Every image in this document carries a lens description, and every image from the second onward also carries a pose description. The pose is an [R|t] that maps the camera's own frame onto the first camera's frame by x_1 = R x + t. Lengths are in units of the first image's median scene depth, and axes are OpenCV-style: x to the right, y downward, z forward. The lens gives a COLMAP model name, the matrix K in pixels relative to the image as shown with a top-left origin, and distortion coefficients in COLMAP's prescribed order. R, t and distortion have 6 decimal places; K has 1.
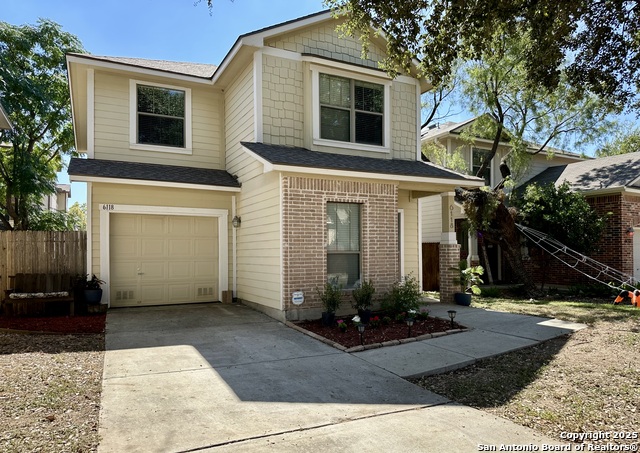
lens RADIAL K [[464.2, 0, 321.7], [0, 464.2, 232.3], [0, 0, 1]] dist [0.061782, -0.003599]
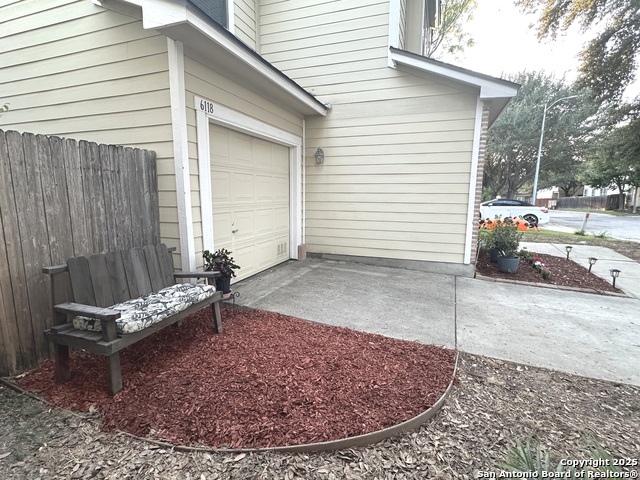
lens RADIAL K [[328.6, 0, 320.0], [0, 328.6, 241.1], [0, 0, 1]] dist [-0.004361, -0.000195]
pose [[0.735325, -0.092495, 0.671373, -0.634525], [-0.036383, 0.983827, 0.175390, 0.023377], [-0.676737, -0.153395, 0.720067, 0.659501]]
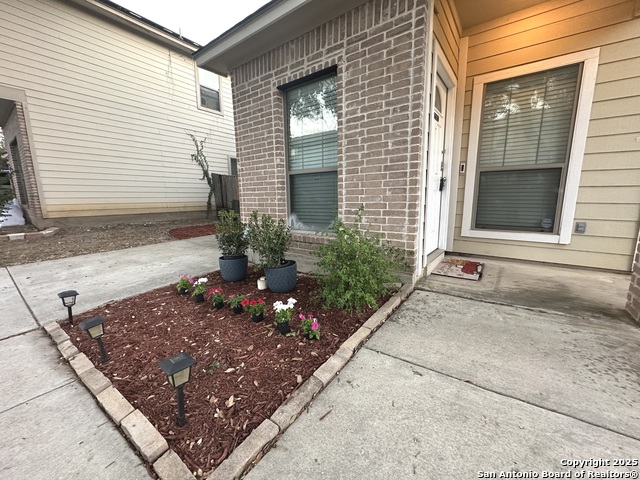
lens RADIAL K [[256.2, 0, 323.1], [0, 256.2, 239.1], [0, 0, 1]] dist [0.000593, 0.000129]
pose [[0.444834, 0.142149, -0.884260, 0.339808], [0.047556, 0.982182, 0.181814, 0.066560], [0.894350, -0.122929, 0.430148, 0.816198]]
